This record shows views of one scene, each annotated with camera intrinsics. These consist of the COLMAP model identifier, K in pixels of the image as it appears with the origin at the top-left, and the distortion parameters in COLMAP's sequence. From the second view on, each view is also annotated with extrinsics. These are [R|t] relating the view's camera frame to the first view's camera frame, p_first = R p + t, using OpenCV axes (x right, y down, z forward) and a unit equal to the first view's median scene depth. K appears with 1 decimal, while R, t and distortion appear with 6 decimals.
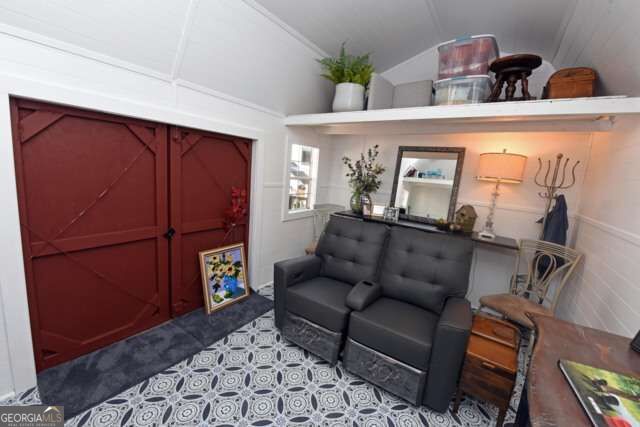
lens RADIAL K [[261.6, 0, 320.0], [0, 261.6, 213.5], [0, 0, 1]] dist [-0.002465, -0.000197]
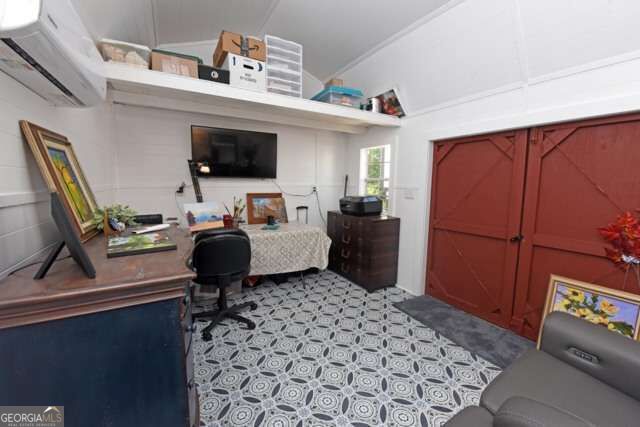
lens RADIAL K [[261.6, 0, 320.0], [0, 261.6, 213.5], [0, 0, 1]] dist [-0.002465, -0.000197]
pose [[-0.416376, 0.032915, -0.908597, 0.638381], [-0.187439, 0.974769, 0.121208, 0.002610], [0.889662, 0.220774, -0.399701, 0.748041]]
